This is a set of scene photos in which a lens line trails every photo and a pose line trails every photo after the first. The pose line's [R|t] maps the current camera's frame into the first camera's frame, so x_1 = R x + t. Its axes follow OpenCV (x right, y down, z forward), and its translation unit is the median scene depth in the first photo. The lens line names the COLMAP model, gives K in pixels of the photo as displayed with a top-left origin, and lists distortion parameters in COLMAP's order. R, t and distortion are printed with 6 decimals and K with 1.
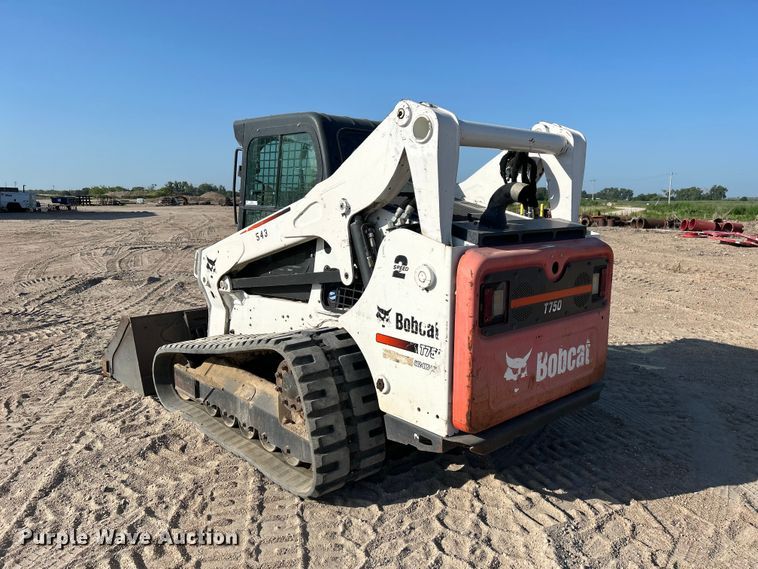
lens RADIAL K [[571.5, 0, 383.5], [0, 571.5, 287.7], [0, 0, 1]] dist [0.056850, -0.062440]
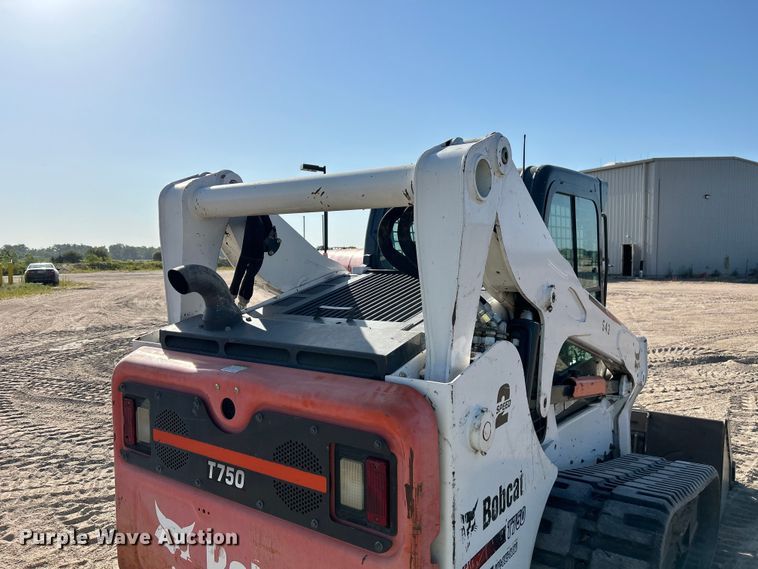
lens RADIAL K [[571.5, 0, 379.0], [0, 571.5, 288.8], [0, 0, 1]] dist [0.056850, -0.062440]
pose [[0.204780, 0.048014, -0.977630, 0.894172], [-0.148609, 0.988742, 0.017432, -0.187711], [0.967461, 0.141715, 0.209610, 1.006702]]
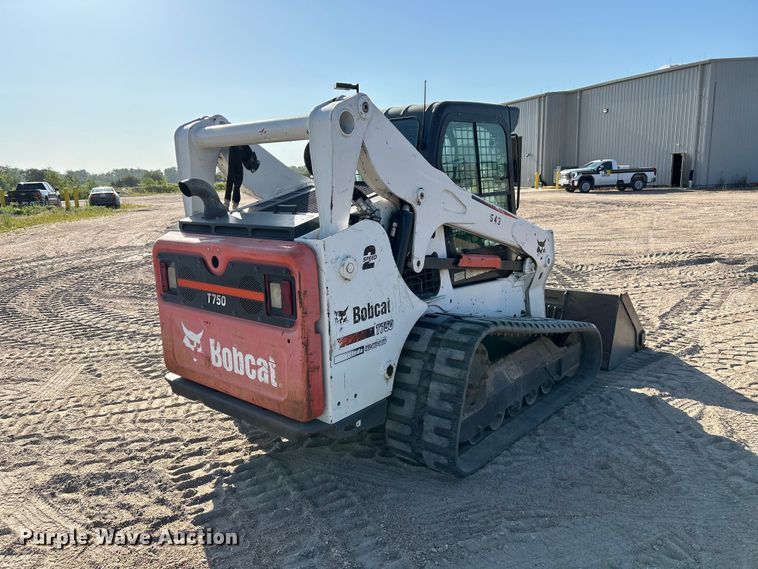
lens RADIAL K [[571.5, 0, 377.4], [0, 571.5, 282.7], [0, 0, 1]] dist [0.056850, -0.062440]
pose [[0.117471, 0.173745, -0.977759, 1.329508], [-0.127073, 0.979112, 0.158718, -0.195747], [0.984913, 0.105602, 0.137095, 1.144972]]
